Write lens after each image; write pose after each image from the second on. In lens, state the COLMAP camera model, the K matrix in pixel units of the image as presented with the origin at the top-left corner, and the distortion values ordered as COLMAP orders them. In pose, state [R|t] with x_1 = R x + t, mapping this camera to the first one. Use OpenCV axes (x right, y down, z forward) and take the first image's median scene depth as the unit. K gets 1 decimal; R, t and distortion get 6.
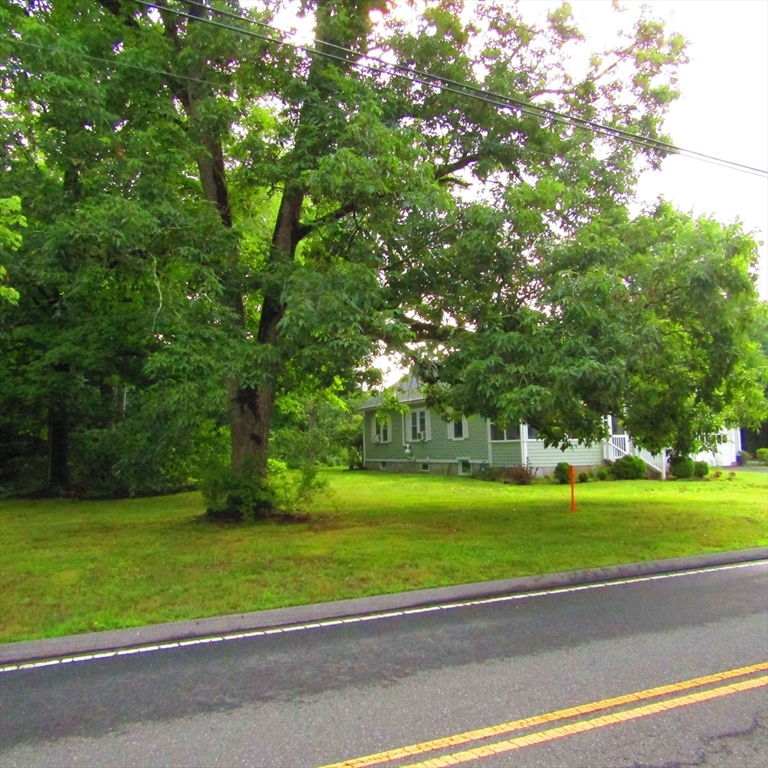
lens RADIAL K [[729.0, 0, 384.5], [0, 729.0, 382.9], [0, 0, 1]] dist [-0.010060, 0.000000]
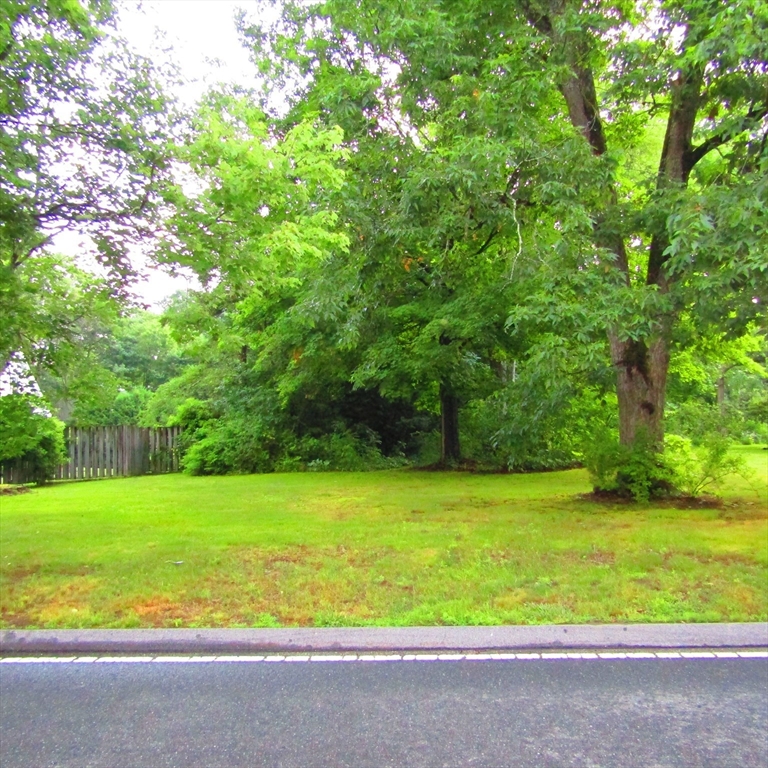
lens RADIAL K [[729.0, 0, 381.5], [0, 729.0, 382.6], [0, 0, 1]] dist [-0.010060, 0.000000]
pose [[0.858825, -0.033811, -0.511152, -0.011180], [0.048800, 0.998682, 0.015932, 0.027159], [0.509939, -0.038627, 0.859343, 0.155434]]
